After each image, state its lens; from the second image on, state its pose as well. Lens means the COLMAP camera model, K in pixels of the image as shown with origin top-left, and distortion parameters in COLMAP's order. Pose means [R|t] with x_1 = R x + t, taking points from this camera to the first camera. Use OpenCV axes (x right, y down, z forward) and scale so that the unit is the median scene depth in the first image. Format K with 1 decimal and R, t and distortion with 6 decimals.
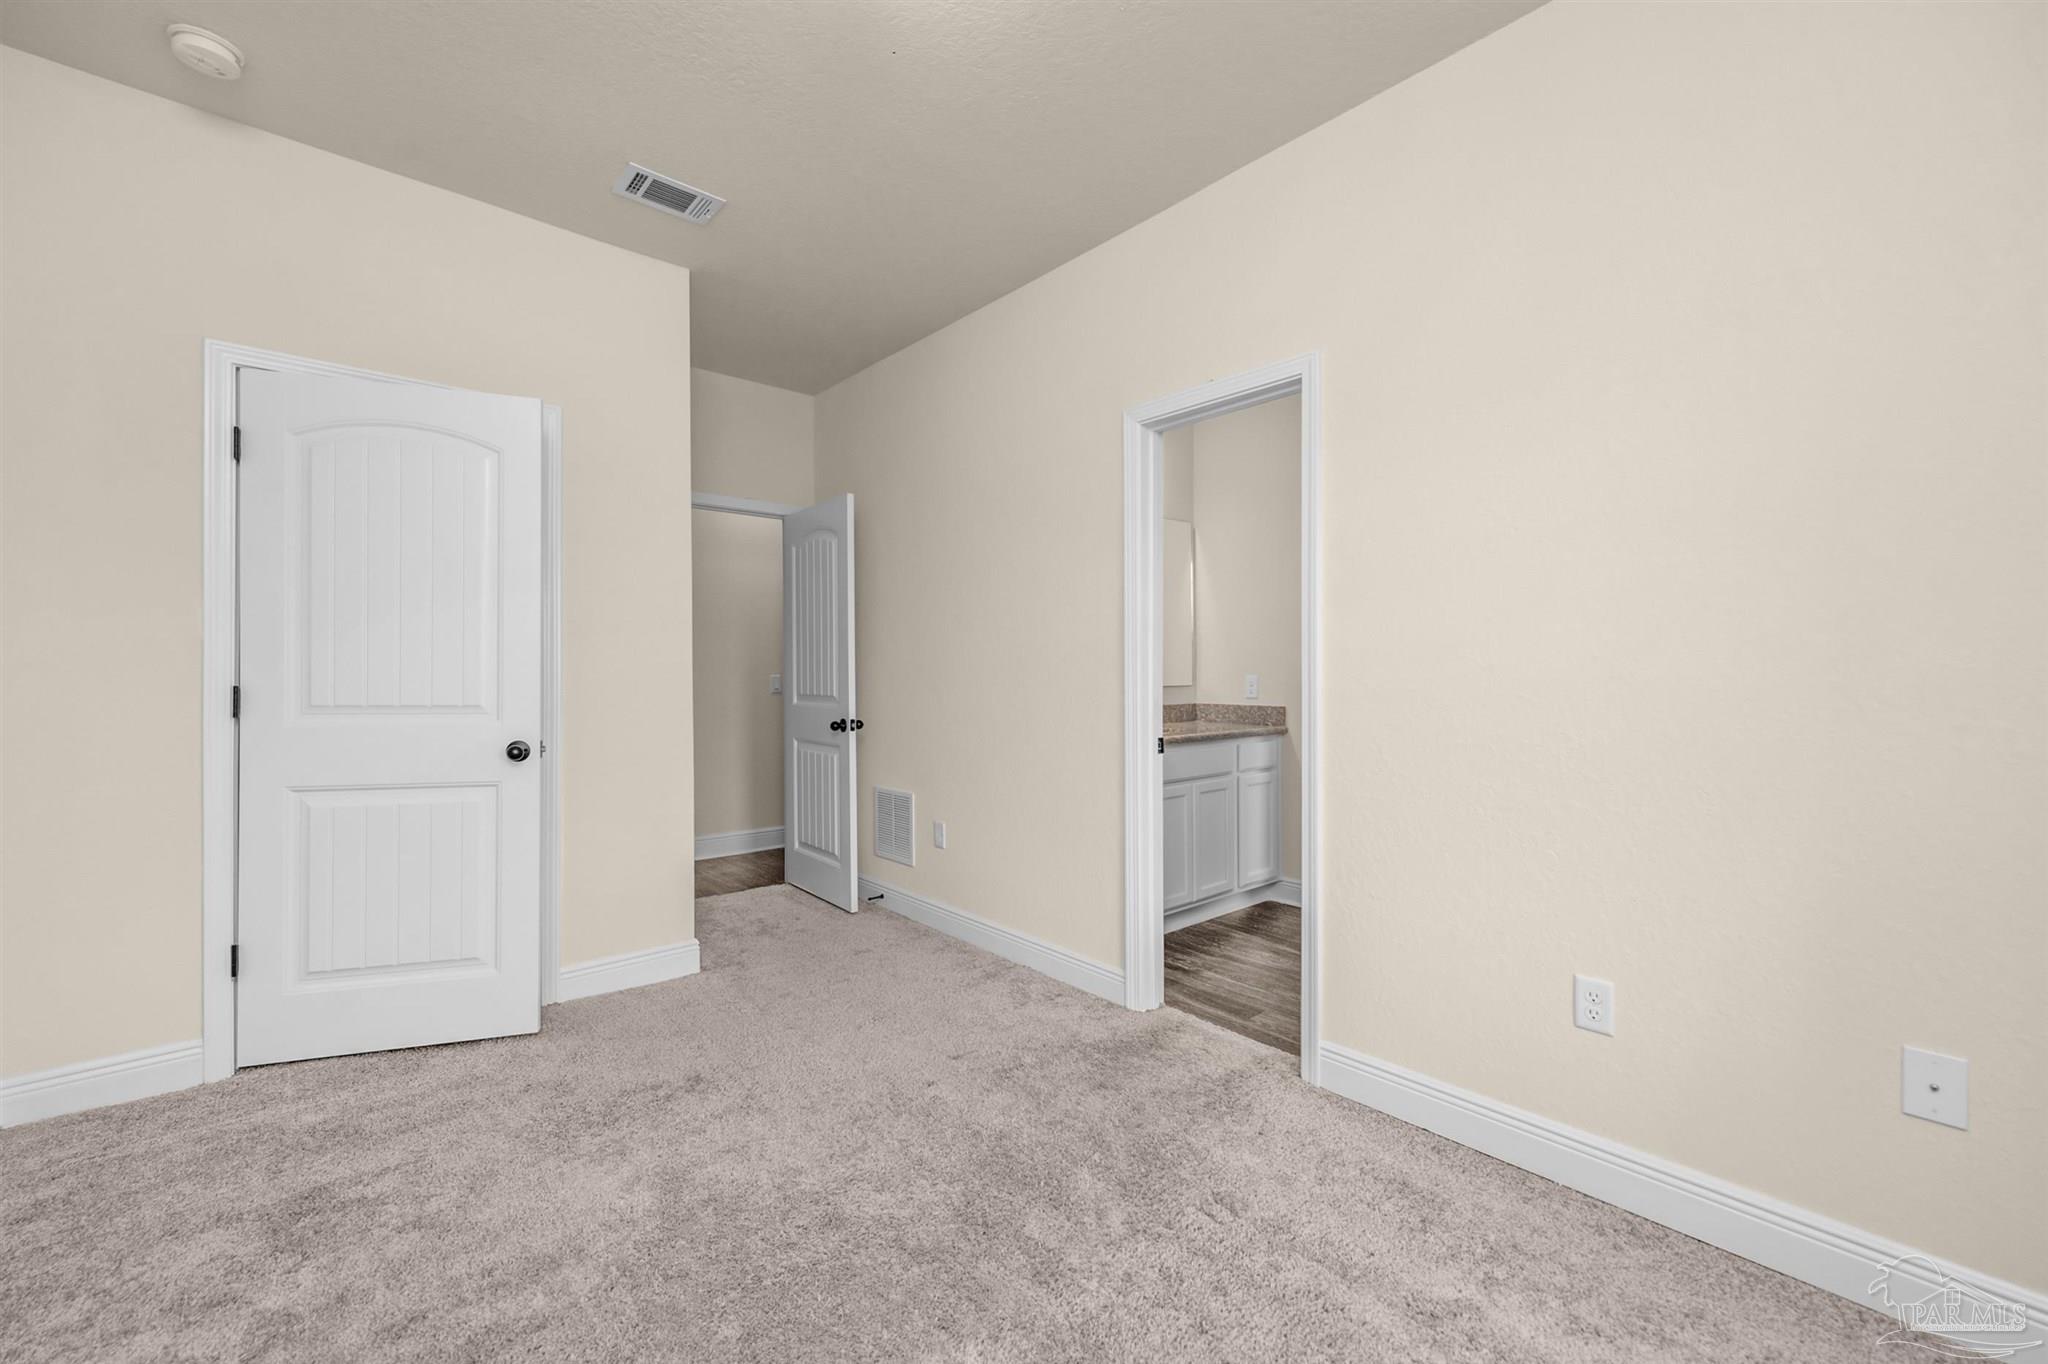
lens RADIAL K [[822.6, 0, 1012.0], [0, 822.6, 681.1], [0, 0, 1]] dist [0.004678, -0.002203]
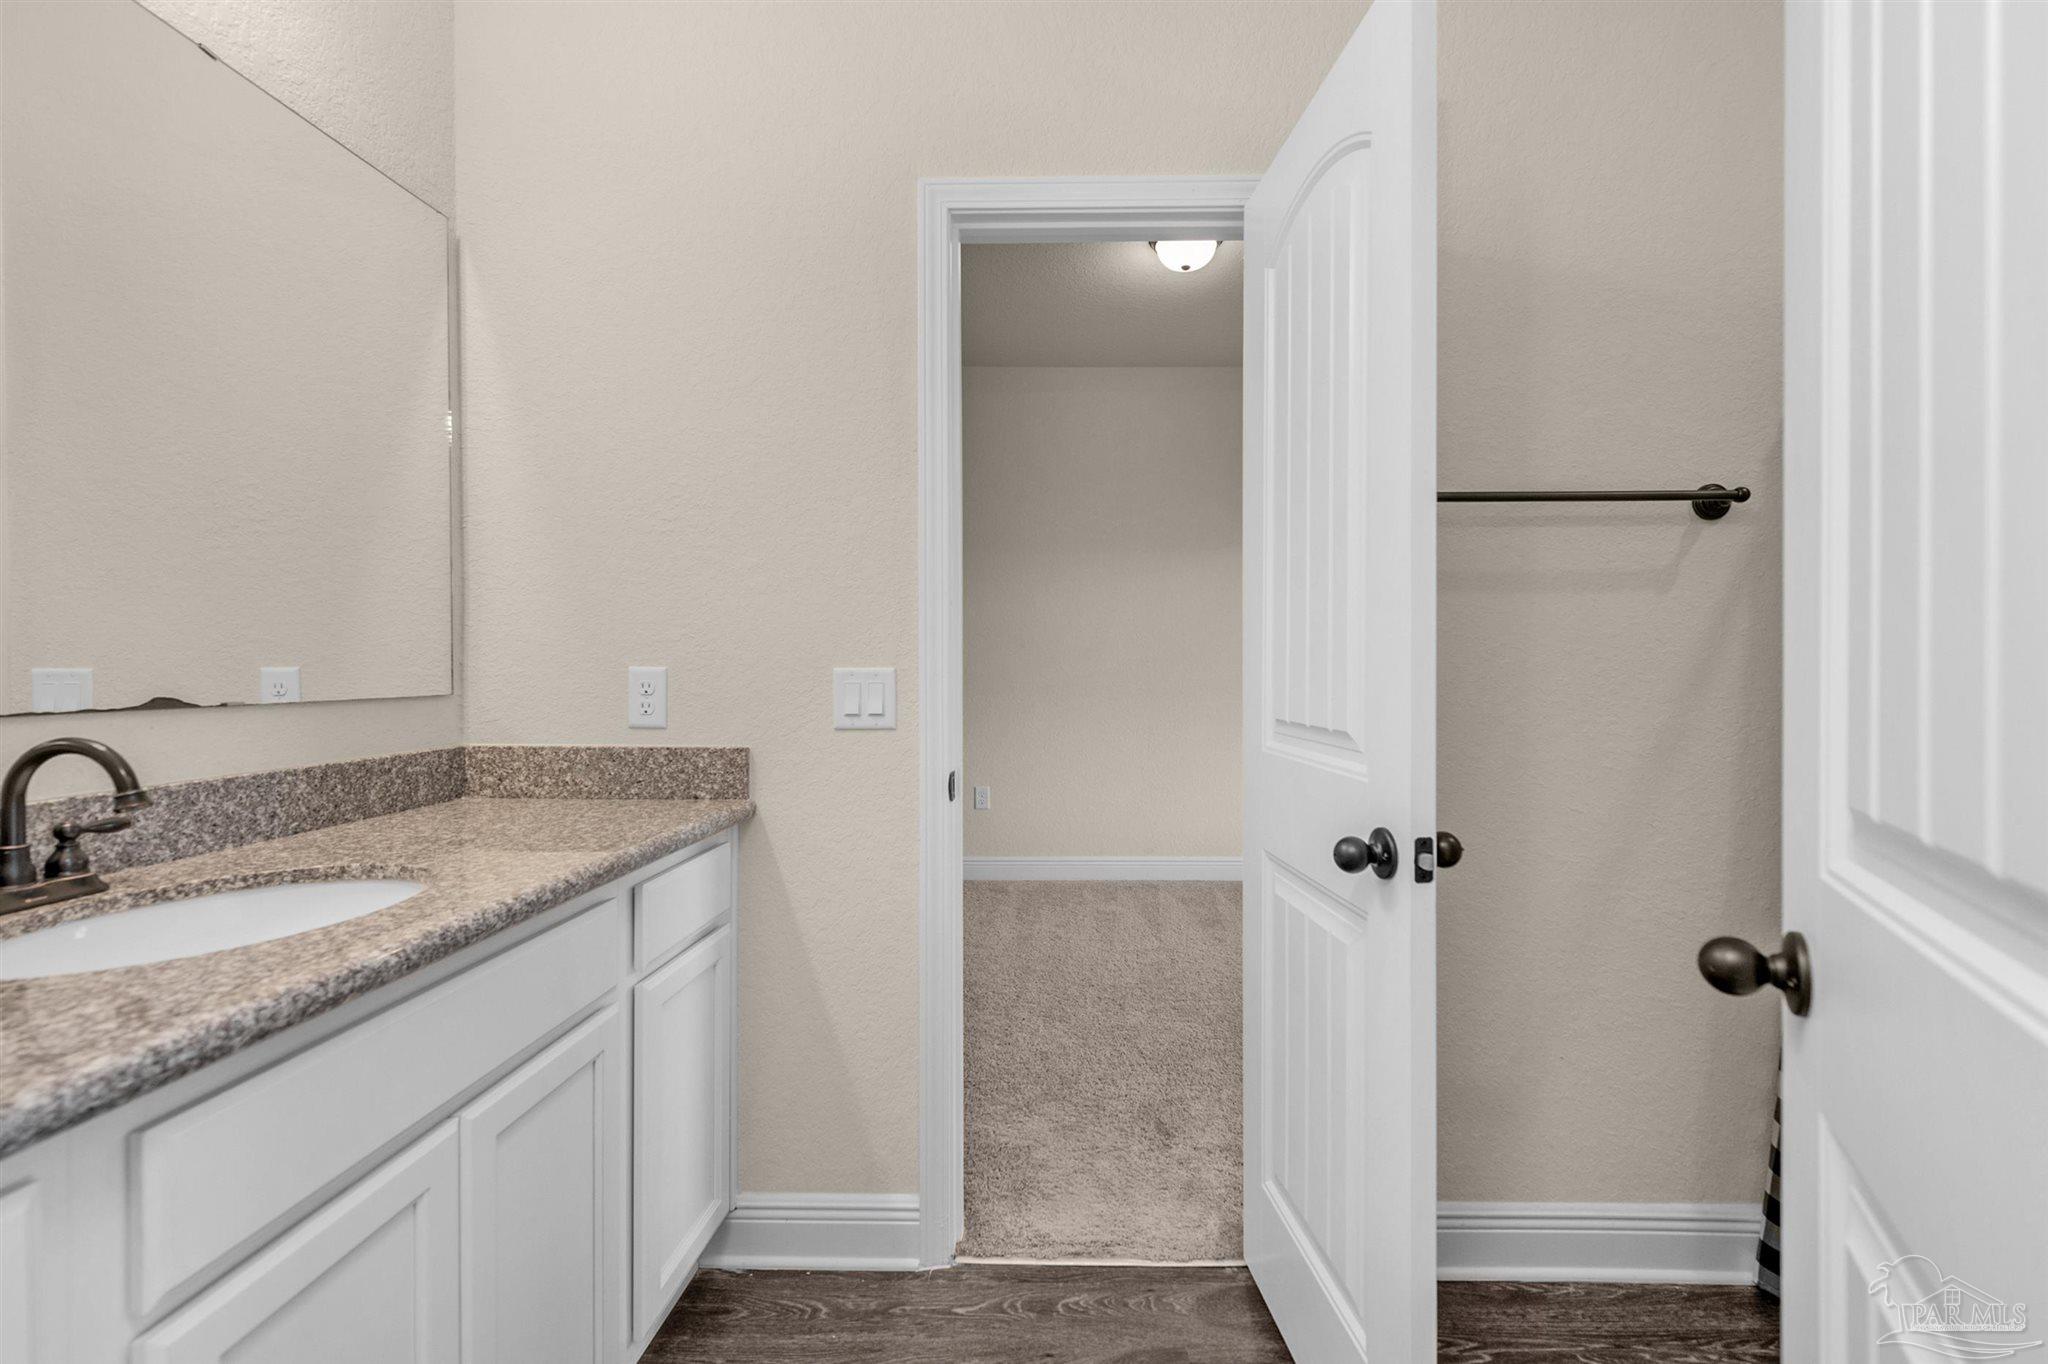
lens RADIAL K [[822.6, 0, 1039.3], [0, 822.6, 689.5], [0, 0, 1]] dist [0.004678, -0.002203]
pose [[0.668503, -0.002219, 0.743706, 0.139437], [0.002741, 0.999996, 0.000519, 0.004407], [-0.743704, 0.001691, 0.668507, 0.640598]]
